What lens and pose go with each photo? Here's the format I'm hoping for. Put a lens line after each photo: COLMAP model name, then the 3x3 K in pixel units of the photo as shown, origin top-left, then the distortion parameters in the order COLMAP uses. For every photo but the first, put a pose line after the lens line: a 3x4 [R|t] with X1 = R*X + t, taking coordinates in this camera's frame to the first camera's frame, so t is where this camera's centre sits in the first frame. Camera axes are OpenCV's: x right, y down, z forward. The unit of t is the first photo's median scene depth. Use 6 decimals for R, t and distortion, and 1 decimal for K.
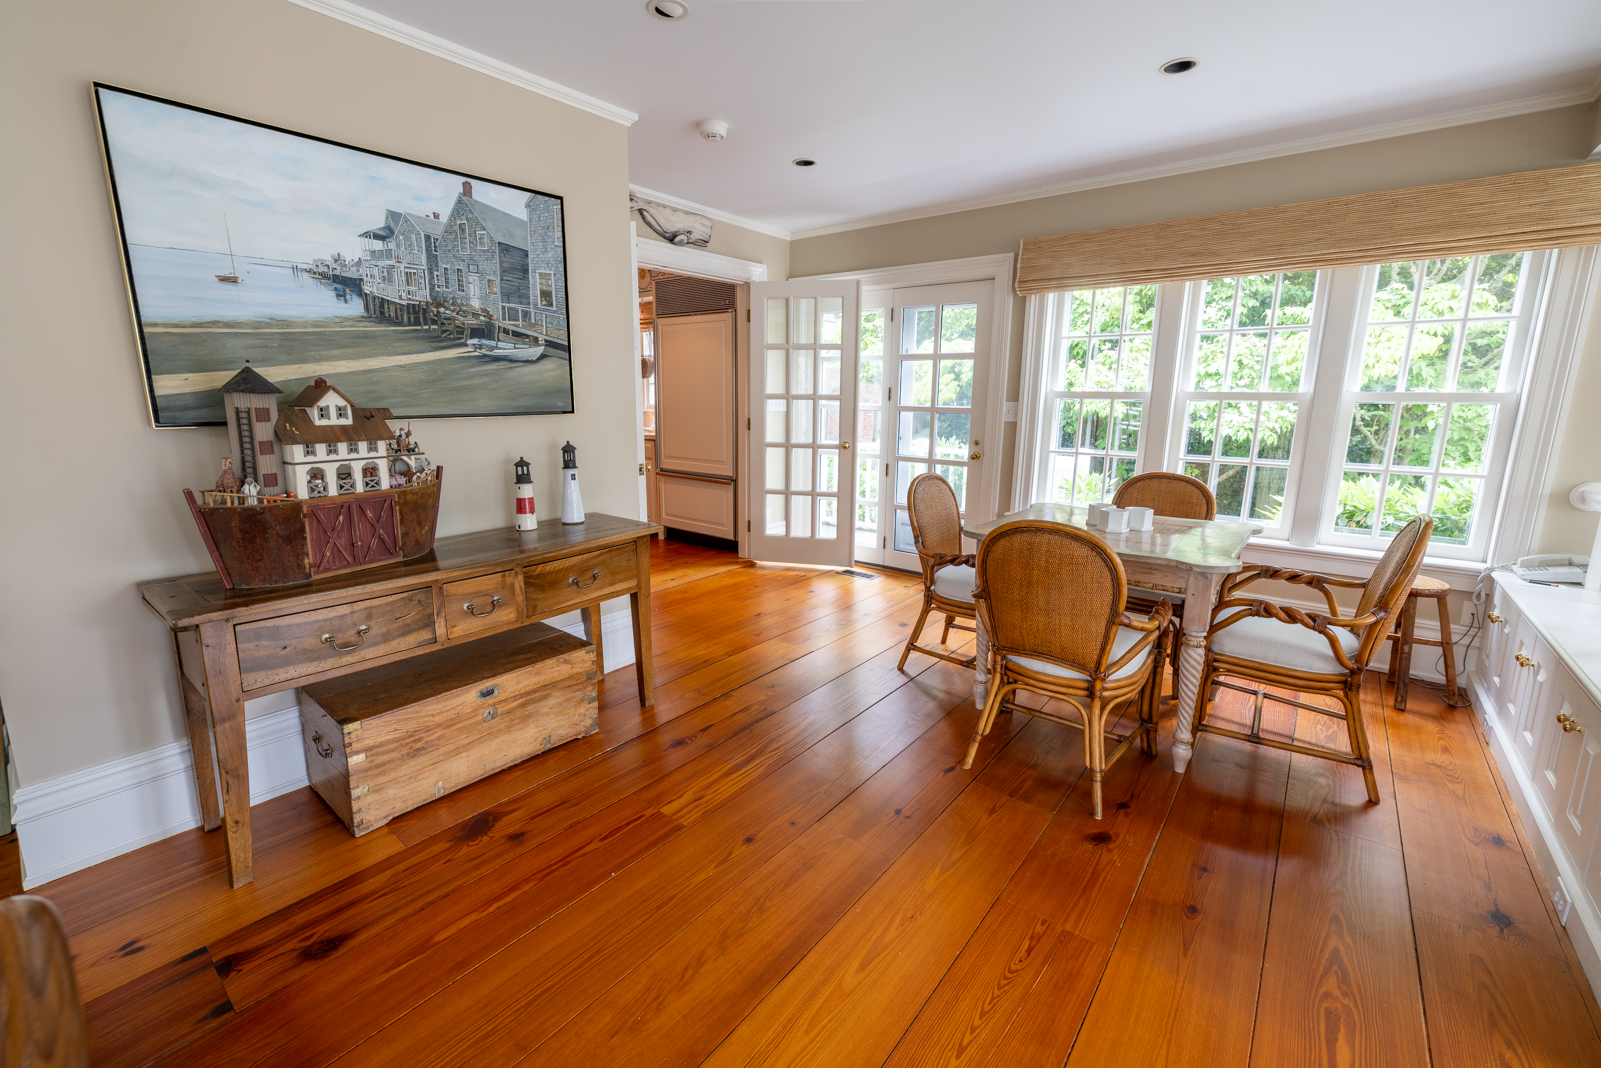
lens RADIAL K [[658.6, 0, 797.9], [0, 658.6, 530.8], [0, 0, 1]] dist [-0.024973, -0.000163]
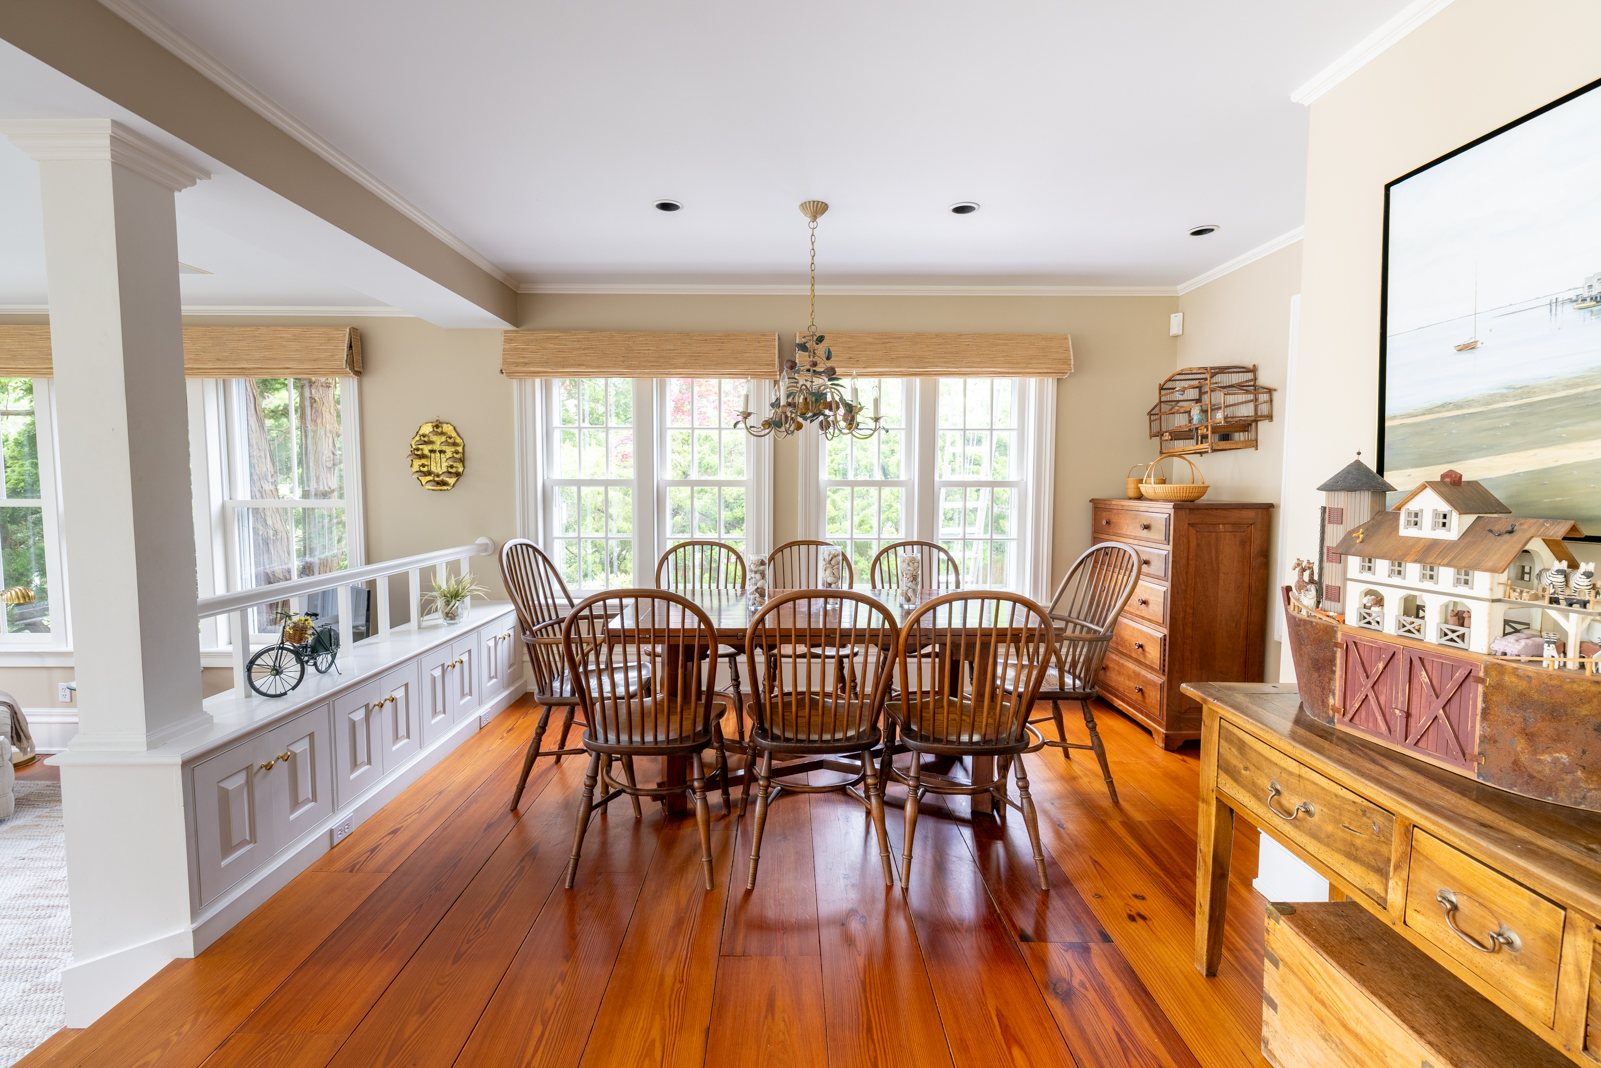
lens RADIAL K [[658.6, 0, 801.6], [0, 658.6, 539.4], [0, 0, 1]] dist [-0.024973, -0.000163]
pose [[-0.788464, 0.033573, -0.614164, 0.215947], [-0.138541, 0.963157, 0.230509, -0.225525], [0.599276, 0.266835, -0.754764, 1.116381]]
